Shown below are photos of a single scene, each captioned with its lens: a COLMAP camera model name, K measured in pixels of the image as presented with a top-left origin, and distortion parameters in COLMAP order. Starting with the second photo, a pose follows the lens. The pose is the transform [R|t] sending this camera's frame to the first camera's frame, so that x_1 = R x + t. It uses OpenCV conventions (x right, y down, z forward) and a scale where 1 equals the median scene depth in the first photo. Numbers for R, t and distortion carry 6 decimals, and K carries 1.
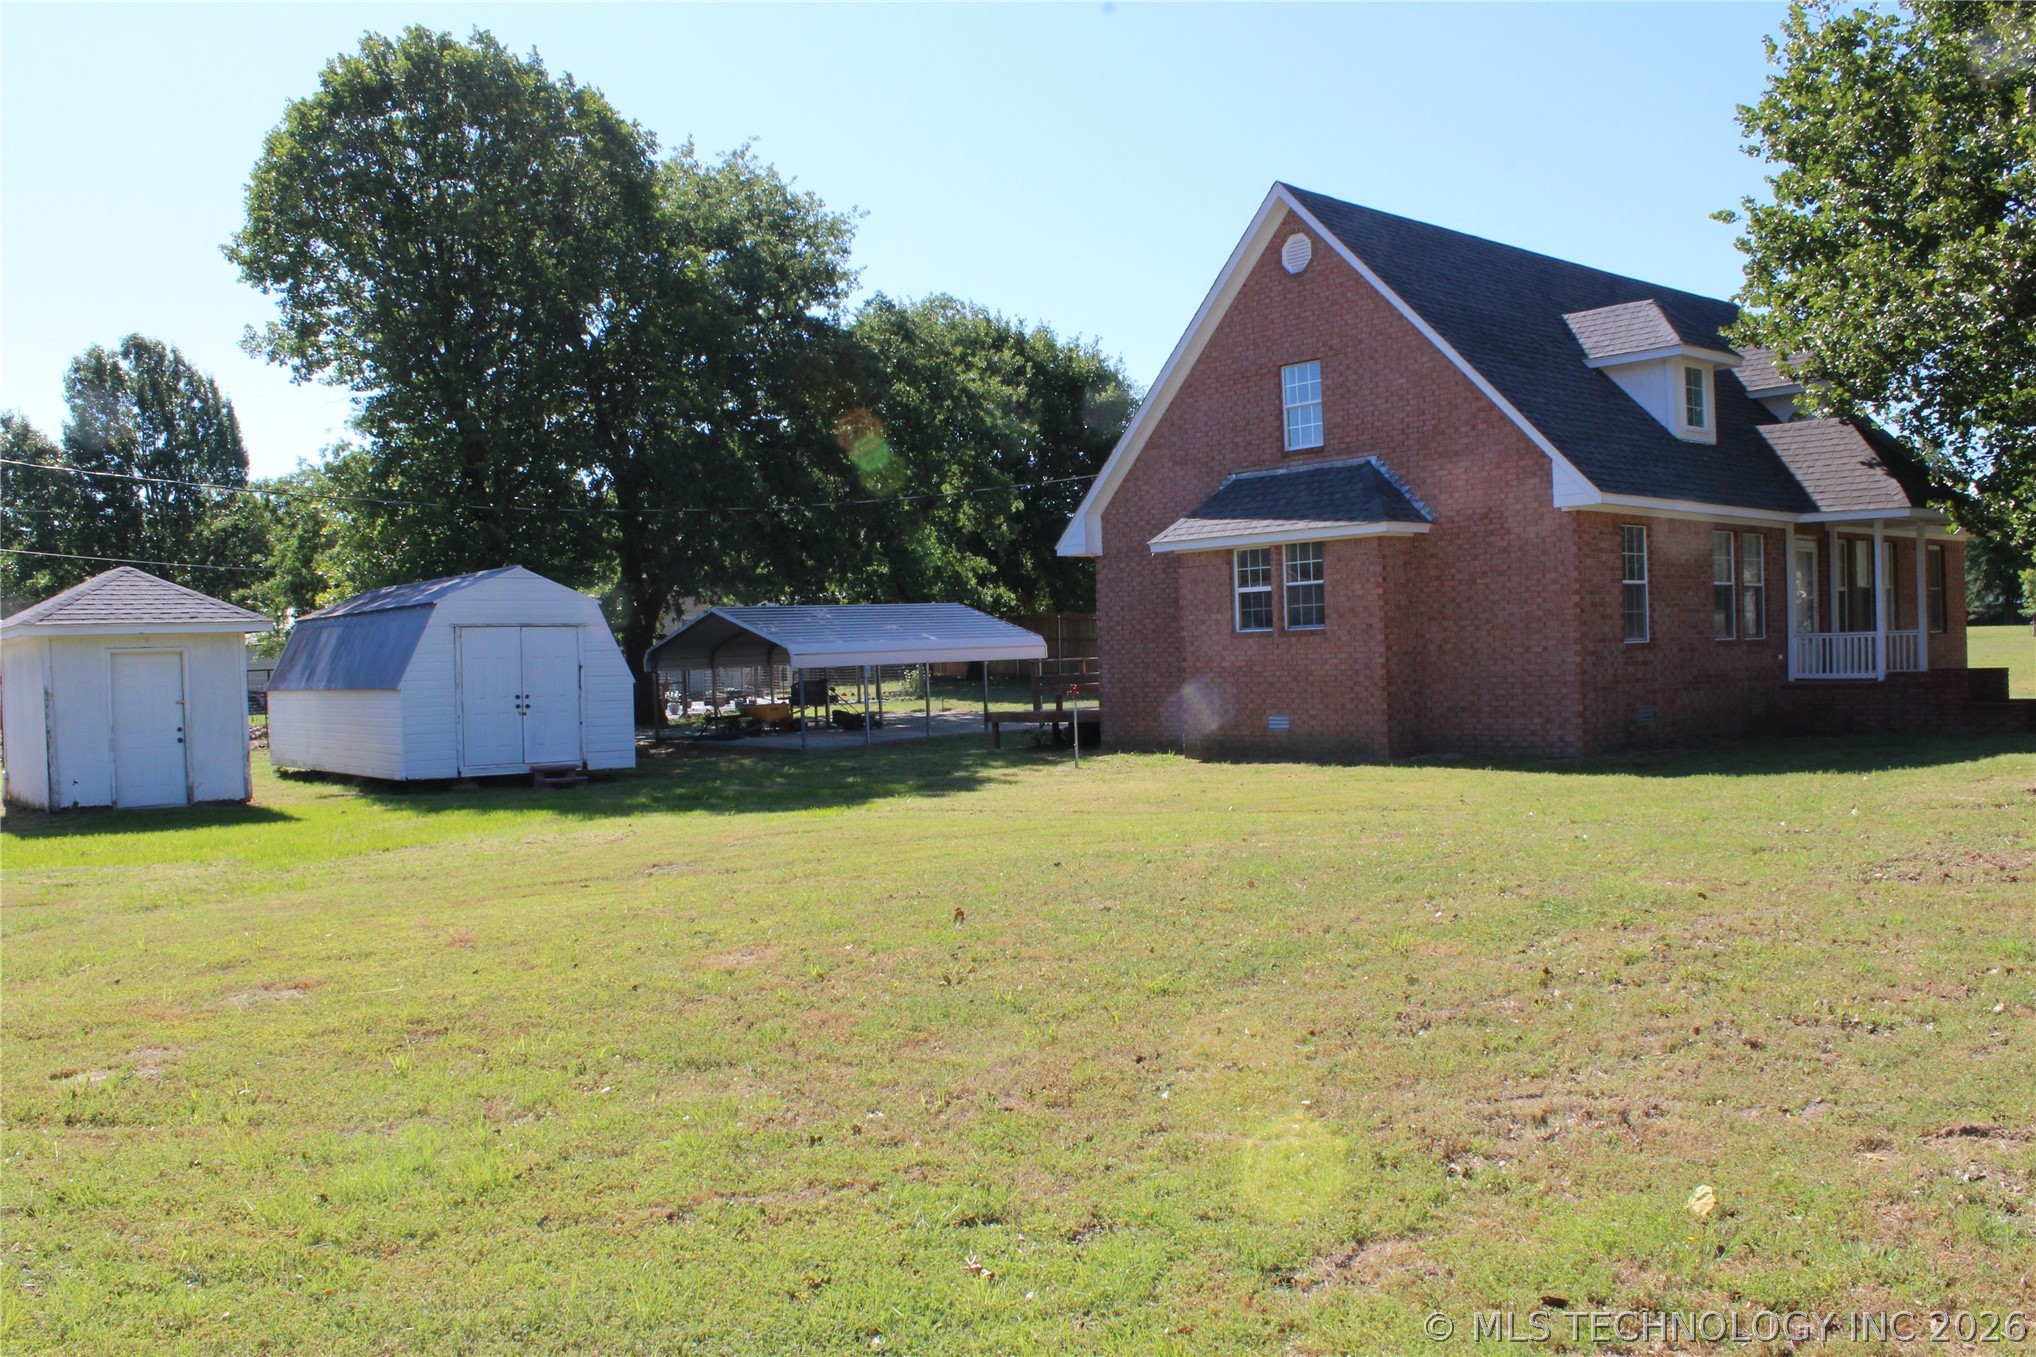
lens RADIAL K [[1721.0, 0, 992.2], [0, 1721.0, 681.3], [0, 0, 1]] dist [-0.163226, 0.132592]
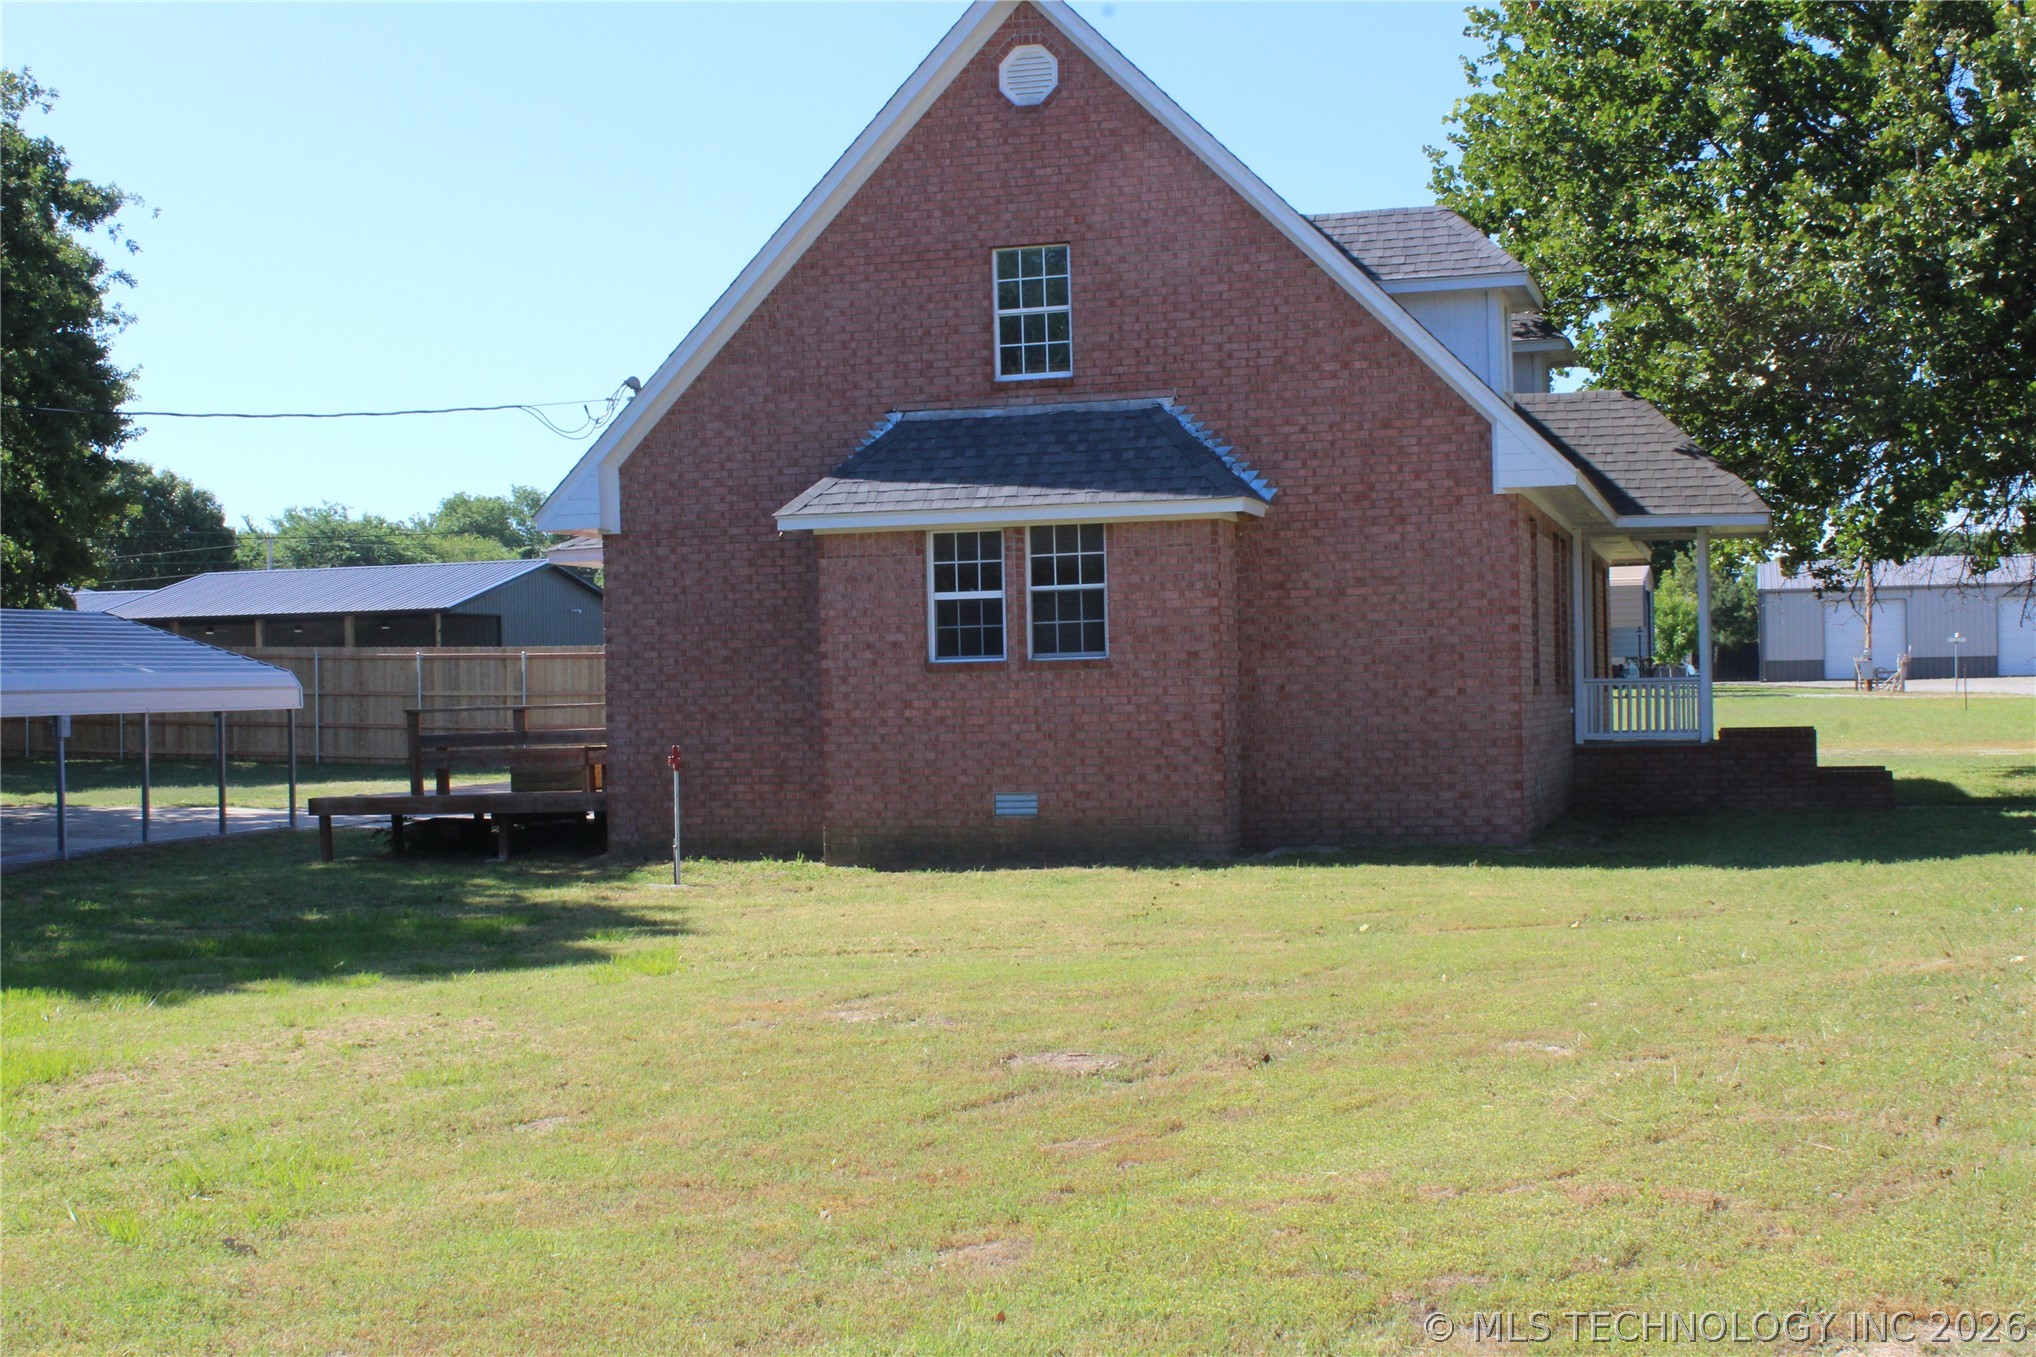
lens RADIAL K [[2588.8, 0, 1018.0], [0, 2588.8, 678.5], [0, 0, 1]] dist [-0.099495, 0.162372]
pose [[0.835801, 0.017296, 0.548760, -0.383607], [0.001929, 0.999405, -0.034439, 0.010918], [-0.549029, 0.029843, 0.835270, 0.207403]]
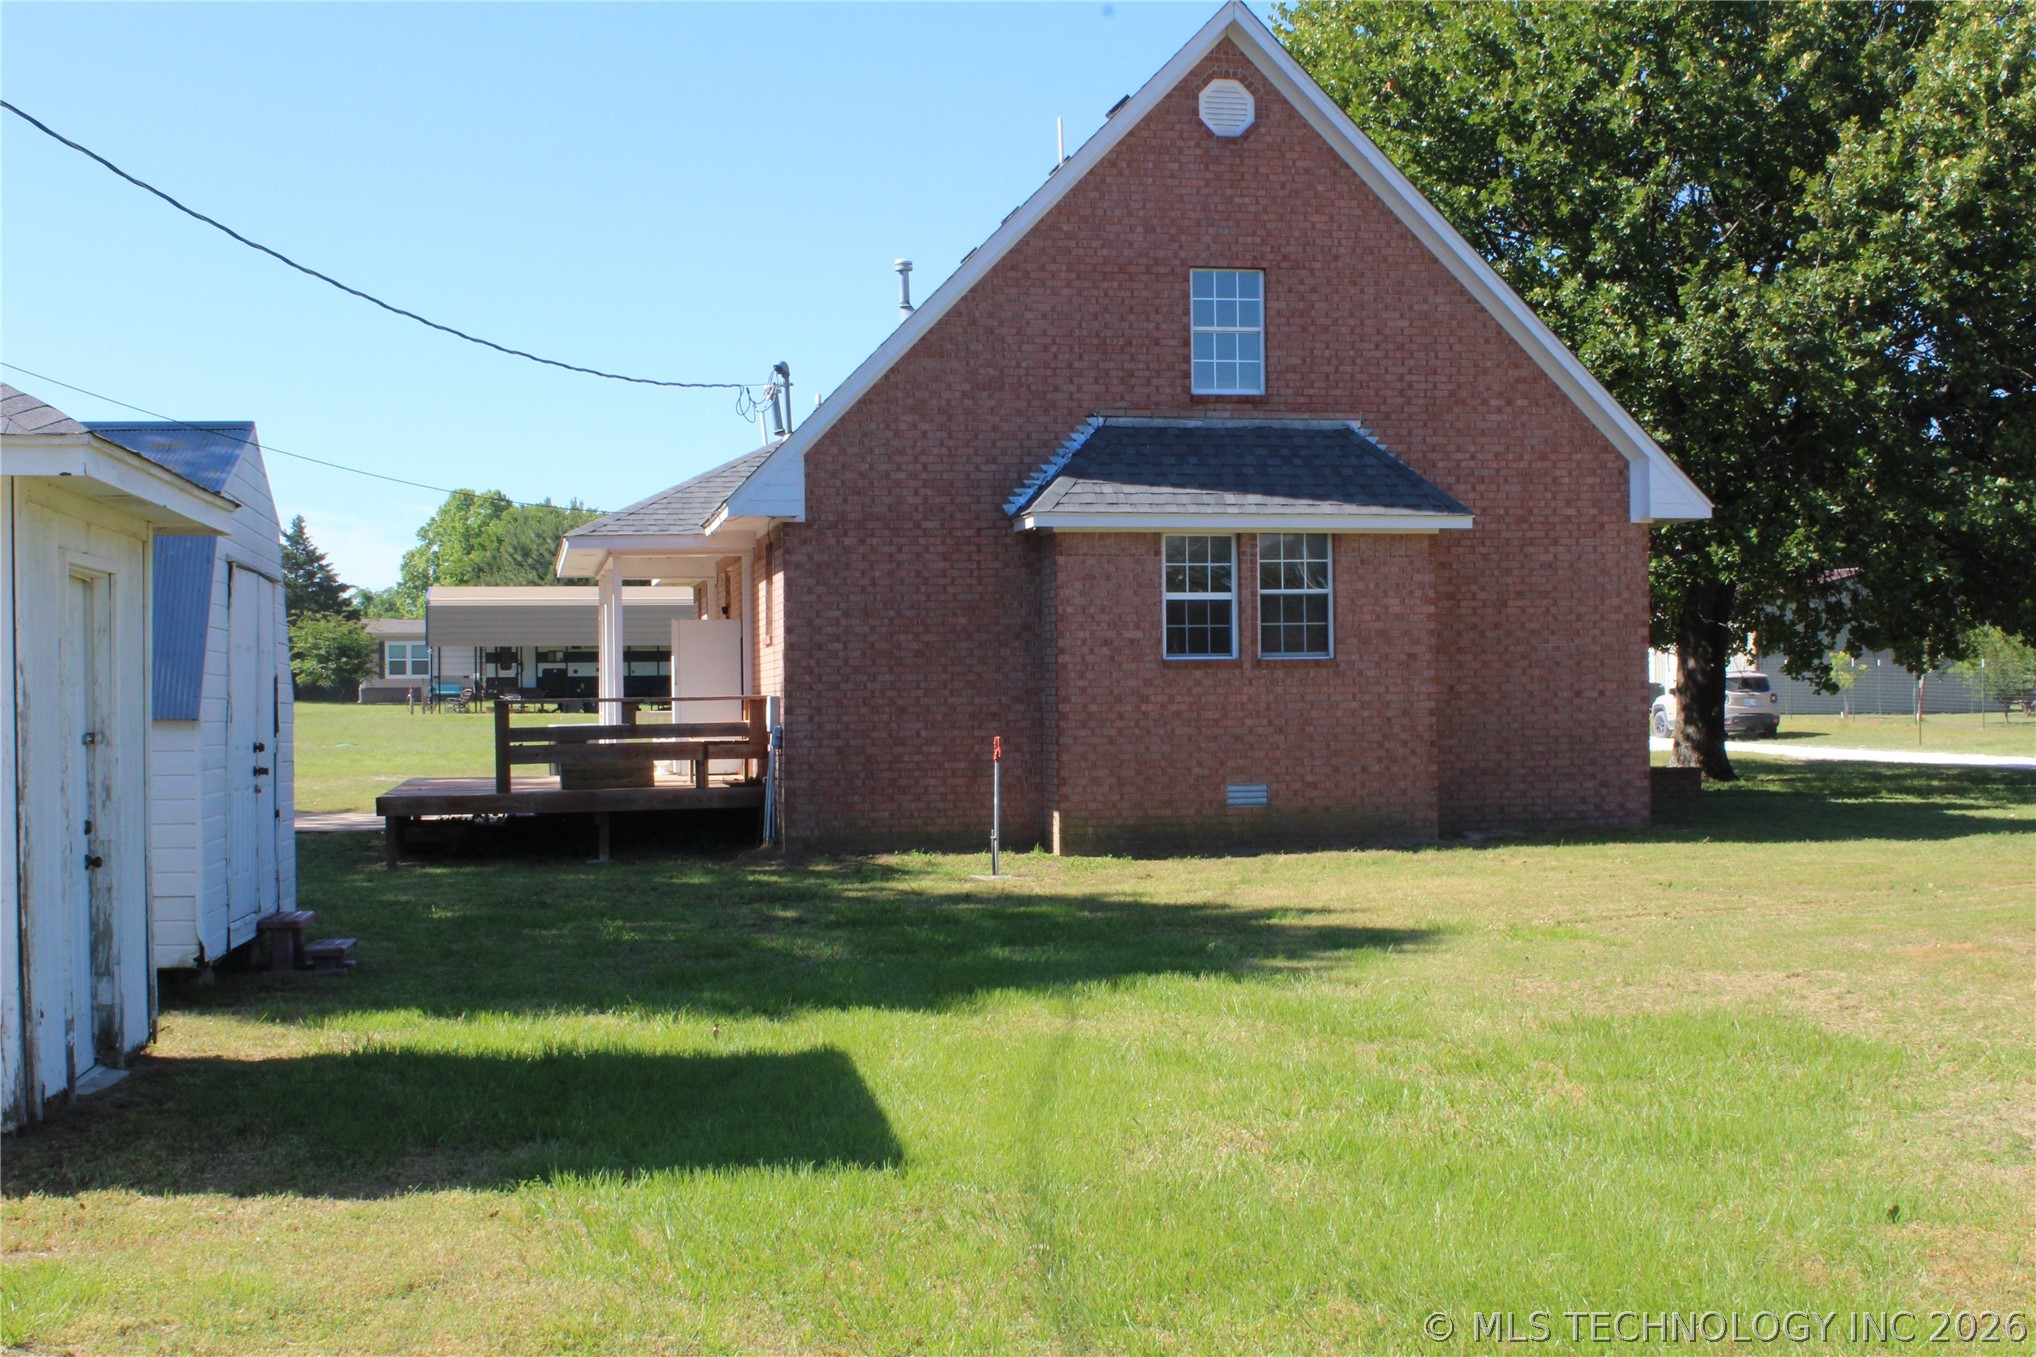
lens RADIAL K [[2588.8, 0, 1018.0], [0, 2588.8, 678.5], [0, 0, 1]] dist [-0.099495, 0.162372]
pose [[0.489355, 0.033120, 0.871456, -0.816215], [0.005252, 0.999149, -0.040922, 0.020719], [-0.872069, 0.024602, 0.488764, 0.616024]]
